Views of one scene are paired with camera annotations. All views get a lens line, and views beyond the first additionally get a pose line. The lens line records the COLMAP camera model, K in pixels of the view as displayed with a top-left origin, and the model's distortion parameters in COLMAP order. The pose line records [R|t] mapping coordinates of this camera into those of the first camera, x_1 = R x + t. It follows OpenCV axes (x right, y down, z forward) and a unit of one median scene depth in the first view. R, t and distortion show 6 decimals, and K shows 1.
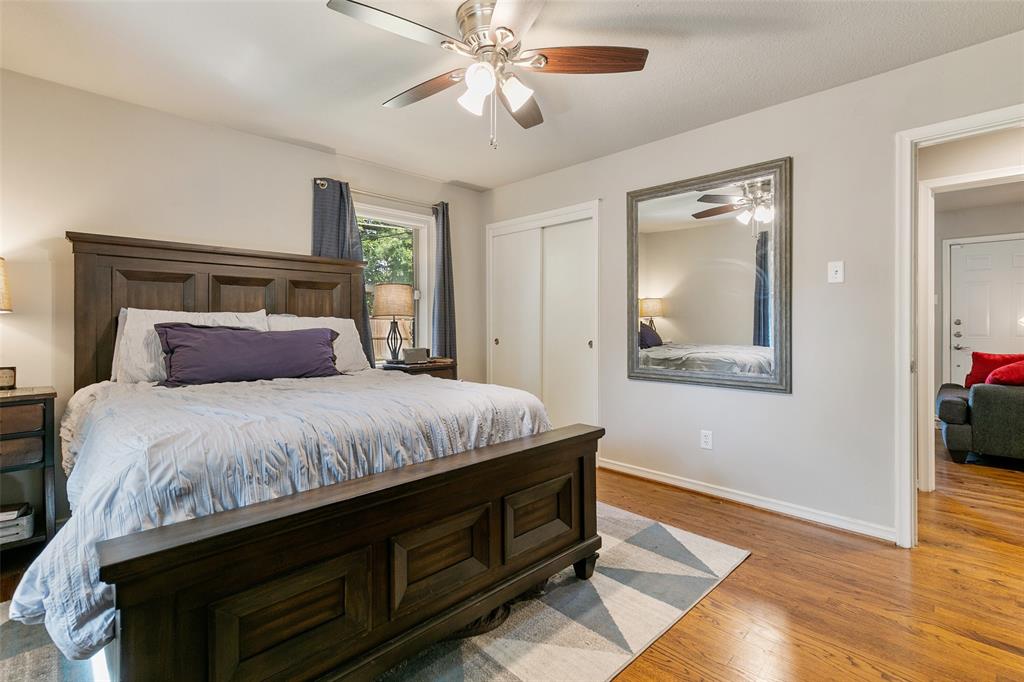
lens RADIAL K [[470.6, 0, 519.7], [0, 470.6, 325.0], [0, 0, 1]] dist [0.001876, 0.000130]
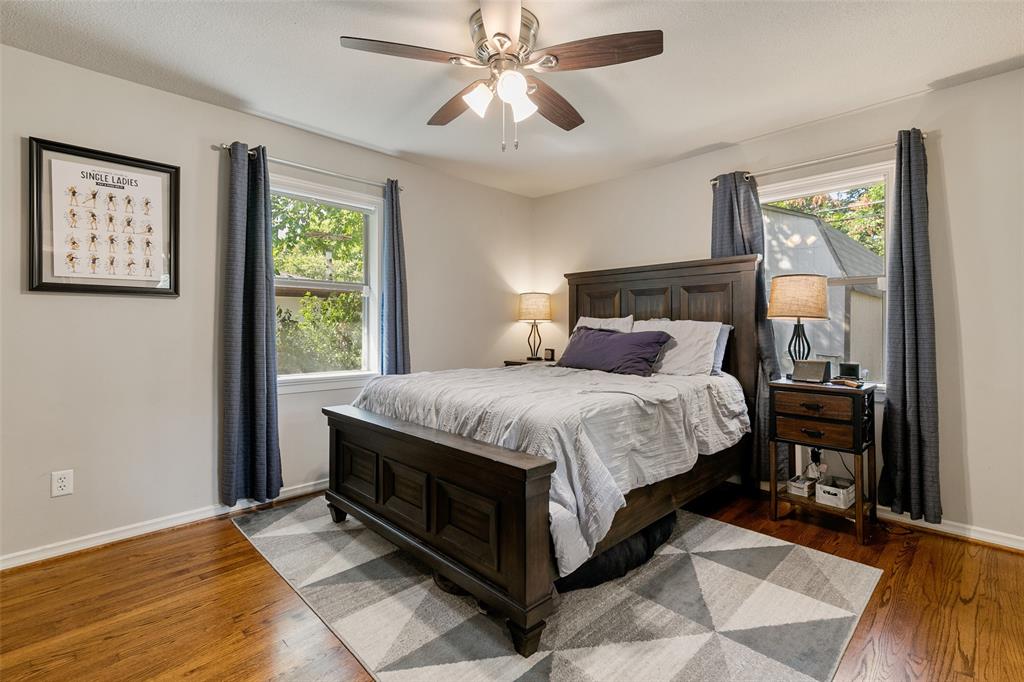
lens RADIAL K [[470.6, 0, 519.7], [0, 470.6, 325.0], [0, 0, 1]] dist [0.001876, 0.000130]
pose [[-0.004187, 0.000029, -0.999991, 0.815159], [-0.004533, 0.999990, 0.000048, -0.007053], [0.999981, 0.004533, -0.004186, 0.878757]]
